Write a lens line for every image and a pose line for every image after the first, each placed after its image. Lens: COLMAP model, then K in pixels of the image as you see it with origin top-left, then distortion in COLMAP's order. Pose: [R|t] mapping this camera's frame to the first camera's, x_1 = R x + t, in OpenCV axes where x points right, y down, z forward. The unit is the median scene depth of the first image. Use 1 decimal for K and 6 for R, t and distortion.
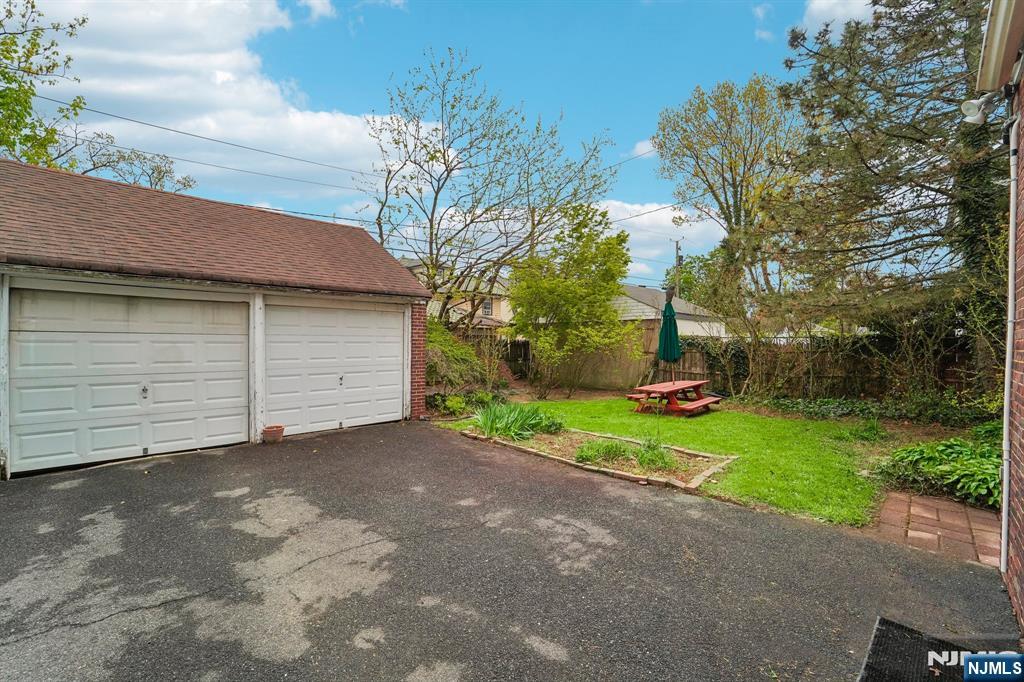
lens RADIAL K [[419.3, 0, 511.4], [0, 419.3, 341.3], [0, 0, 1]] dist [-0.017157, 0.000029]
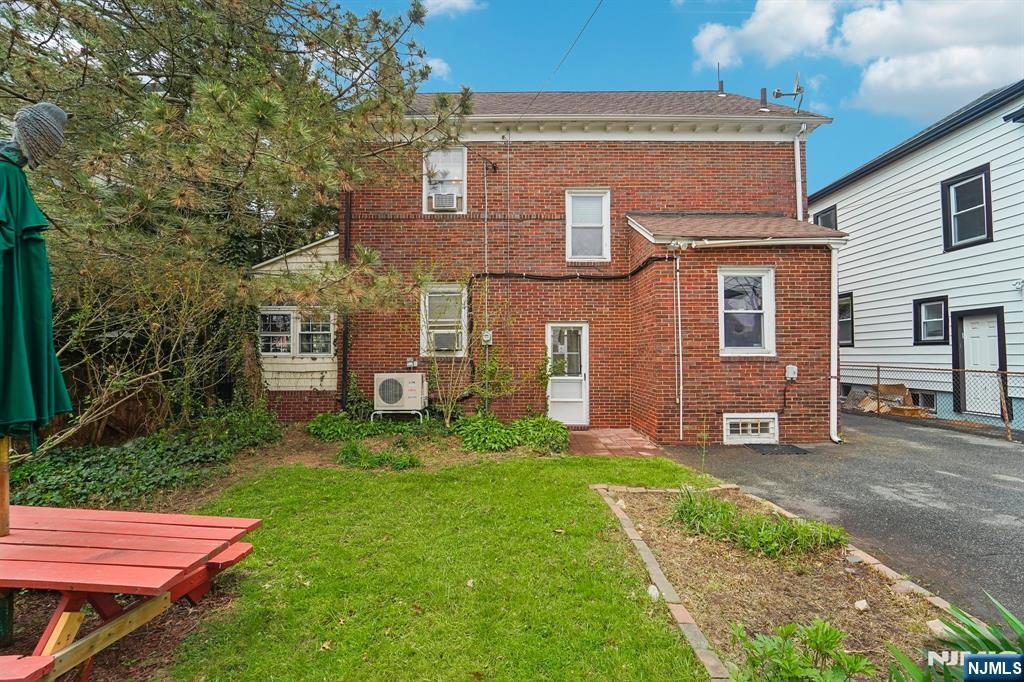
lens RADIAL K [[419.3, 0, 516.1], [0, 419.3, 339.6], [0, 0, 1]] dist [-0.017157, 0.000029]
pose [[-0.713835, 0.019724, 0.700036, 0.113206], [0.005283, 0.999727, -0.022781, 0.011284], [-0.700294, -0.012564, -0.713744, 2.681060]]
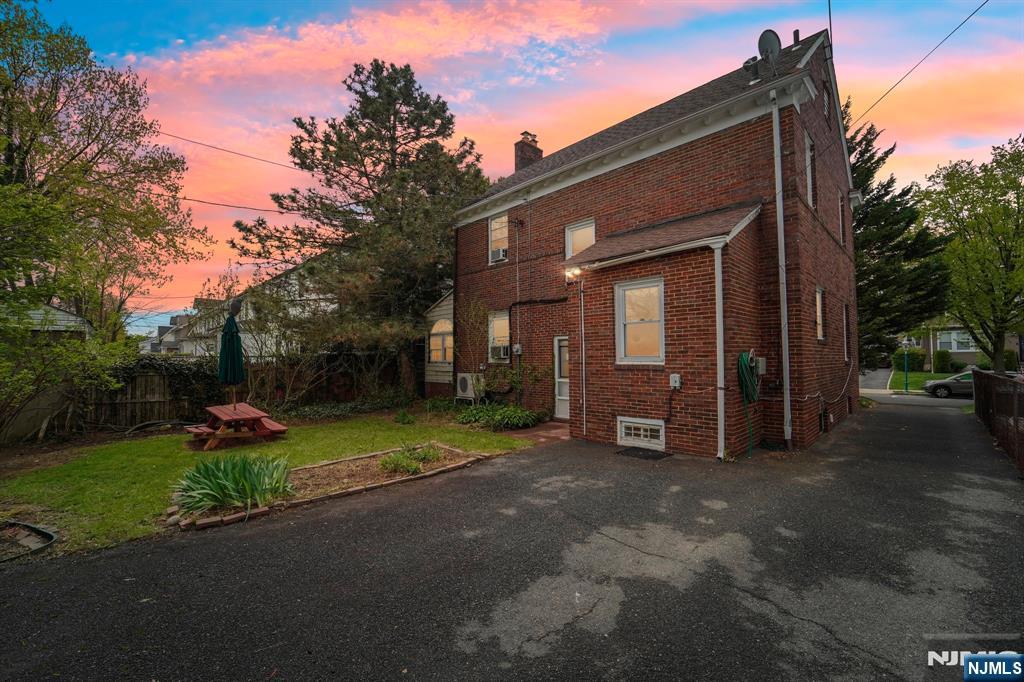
lens RADIAL K [[419.3, 0, 515.7], [0, 419.3, 339.3], [0, 0, 1]] dist [-0.017157, 0.000029]
pose [[-0.008082, 0.038533, 0.999225, -1.365359], [0.017465, 0.999110, -0.038387, -0.005460], [-0.999815, 0.017141, -0.008748, 1.150916]]
